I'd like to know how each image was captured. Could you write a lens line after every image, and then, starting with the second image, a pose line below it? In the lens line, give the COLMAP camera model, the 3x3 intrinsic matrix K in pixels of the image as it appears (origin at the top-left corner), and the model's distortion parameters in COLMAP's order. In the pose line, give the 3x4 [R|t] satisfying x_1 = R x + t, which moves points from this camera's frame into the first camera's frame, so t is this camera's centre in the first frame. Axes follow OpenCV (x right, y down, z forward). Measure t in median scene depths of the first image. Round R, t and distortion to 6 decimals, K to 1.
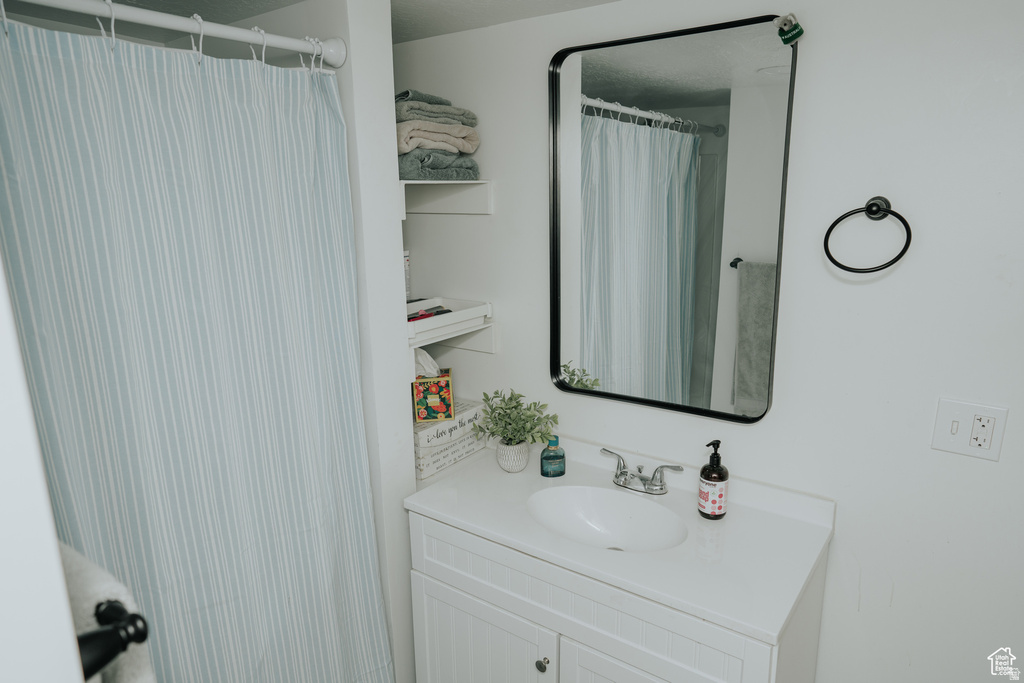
lens RADIAL K [[668.1, 0, 512.0], [0, 668.1, 341.5], [0, 0, 1]] dist [-0.031790, 0.001453]
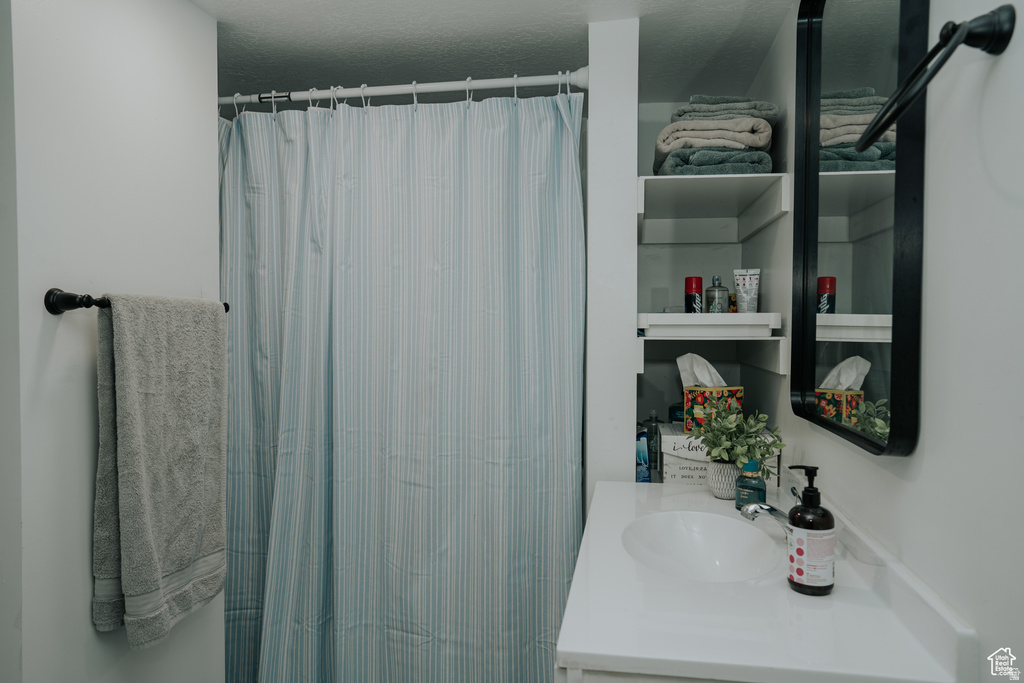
lens RADIAL K [[668.1, 0, 512.0], [0, 668.1, 341.5], [0, 0, 1]] dist [-0.031790, 0.001453]
pose [[0.448843, 0.039723, -0.892727, 0.729186], [-0.205946, 0.976717, -0.060084, 0.126321], [0.869555, 0.210822, 0.446574, 0.420032]]
